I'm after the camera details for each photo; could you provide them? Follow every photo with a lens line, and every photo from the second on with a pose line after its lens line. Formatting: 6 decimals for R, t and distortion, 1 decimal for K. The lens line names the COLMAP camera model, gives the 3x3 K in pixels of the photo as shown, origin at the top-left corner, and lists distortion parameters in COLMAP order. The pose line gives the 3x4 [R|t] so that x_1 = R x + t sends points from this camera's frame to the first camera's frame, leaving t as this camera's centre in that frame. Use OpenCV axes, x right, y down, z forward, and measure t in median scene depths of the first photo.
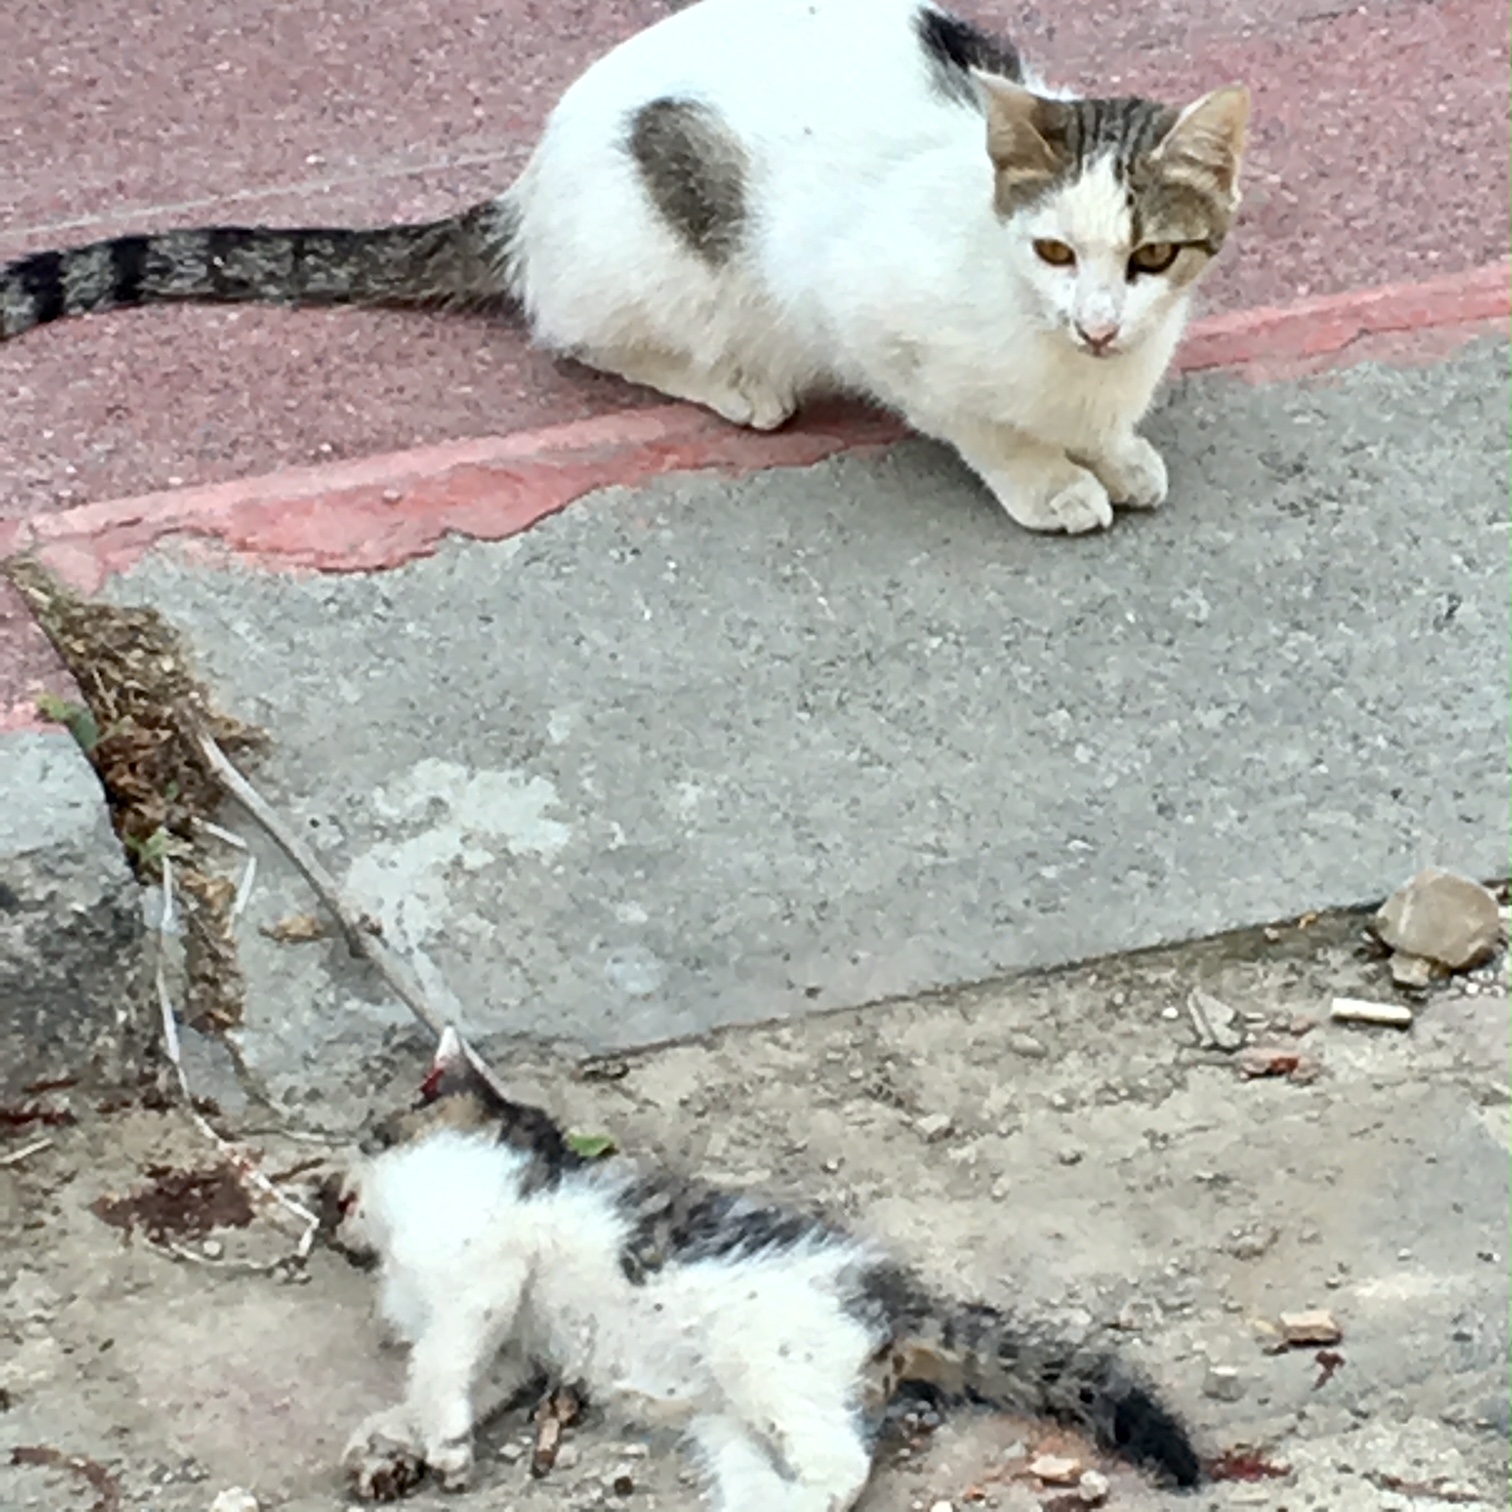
lens RADIAL K [[8690.1, 0, 756.0], [0, 8690.1, 756.0], [0, 0, 1]] dist [0.223458, 6.777990]
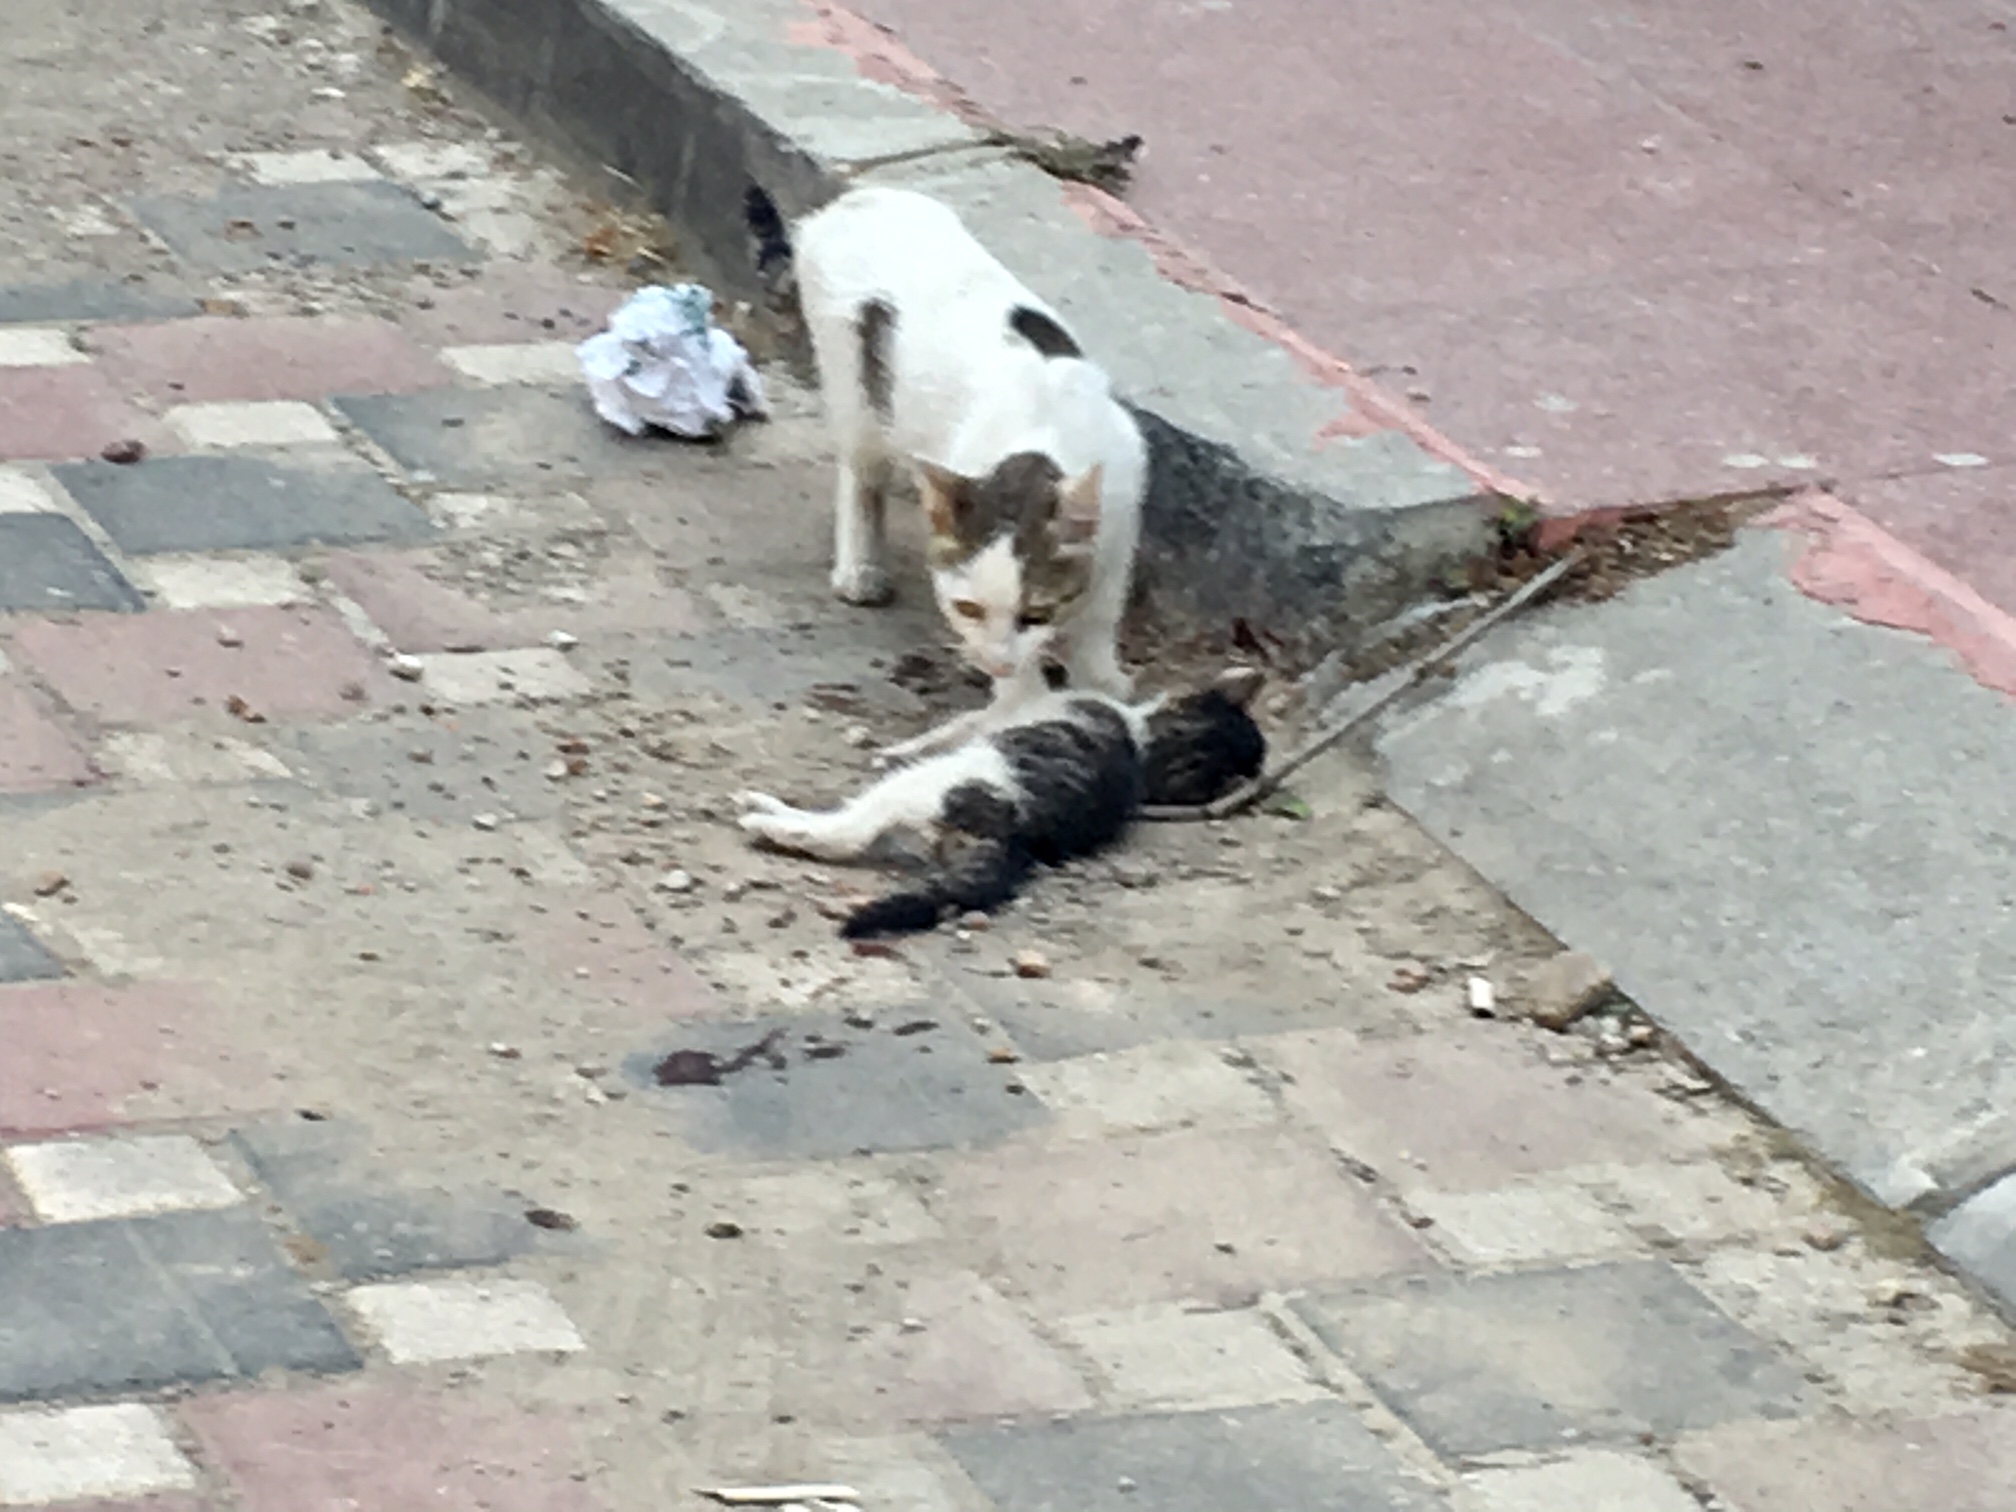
lens RADIAL K [[8592.2, 0, 1008.0], [0, 8592.2, 756.0], [0, 0, 1]] dist [0.011298, 1.017648]
pose [[-0.014988, 0.336939, -0.941407, 1.326825], [-0.473303, 0.826960, 0.303513, -0.375261], [0.880772, 0.450120, 0.147080, 0.726710]]
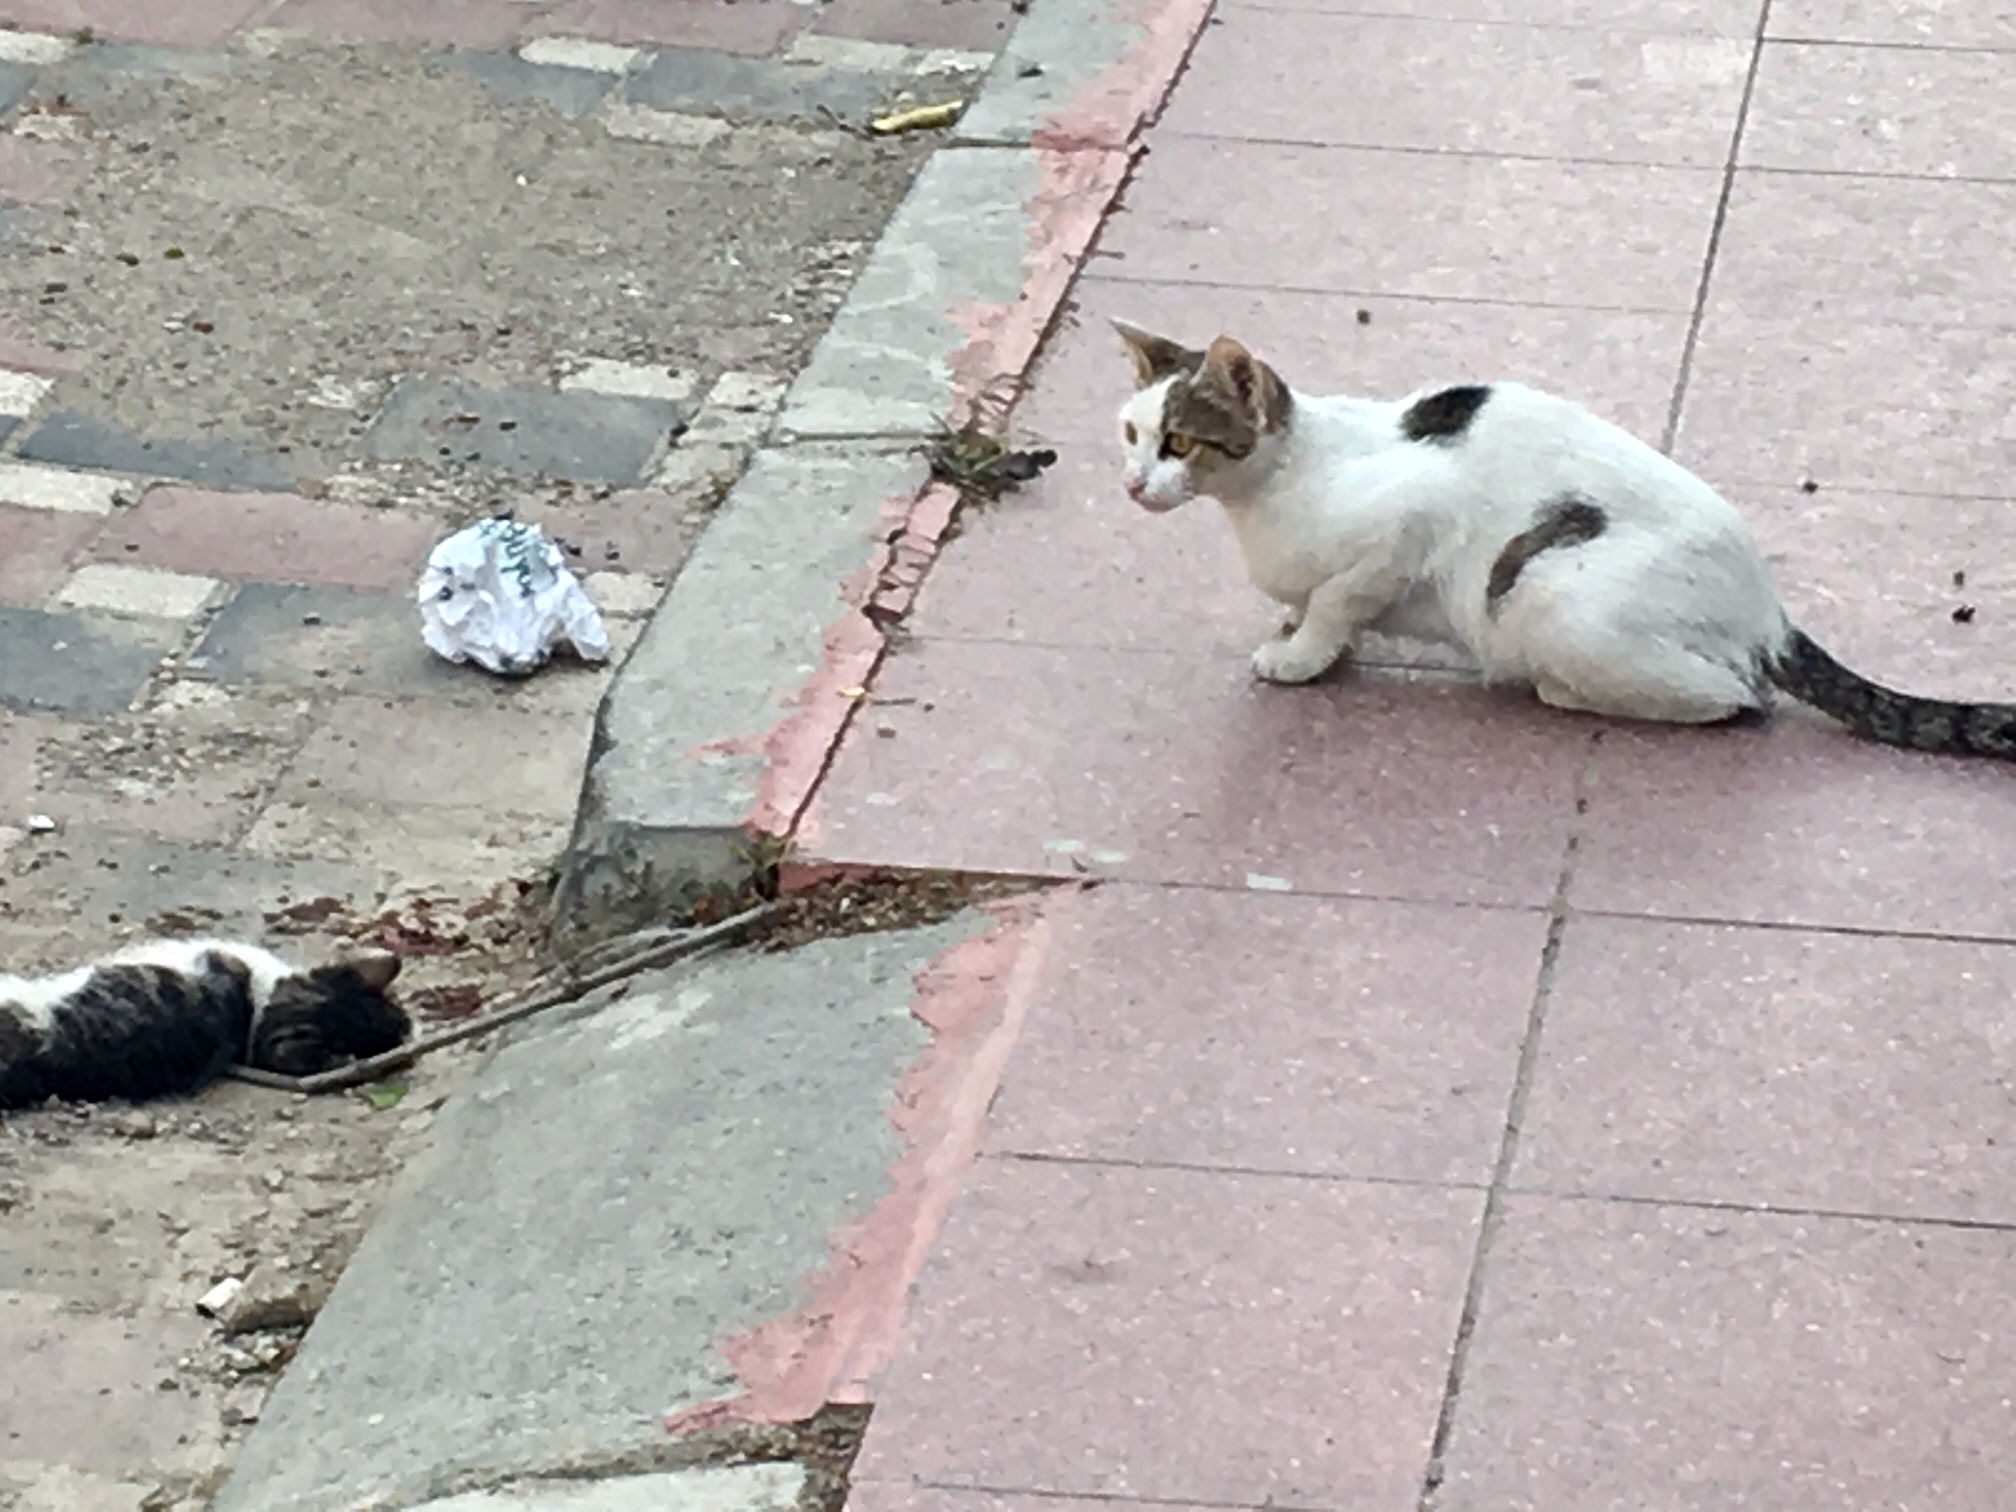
lens RADIAL K [[8592.2, 0, 1008.0], [0, 8592.2, 756.0], [0, 0, 1]] dist [0.011298, 1.017648]
pose [[-0.473127, 0.265969, -0.839888, 1.107847], [-0.438565, 0.755717, 0.486367, -0.733827], [0.764076, 0.598459, -0.240906, 1.370683]]
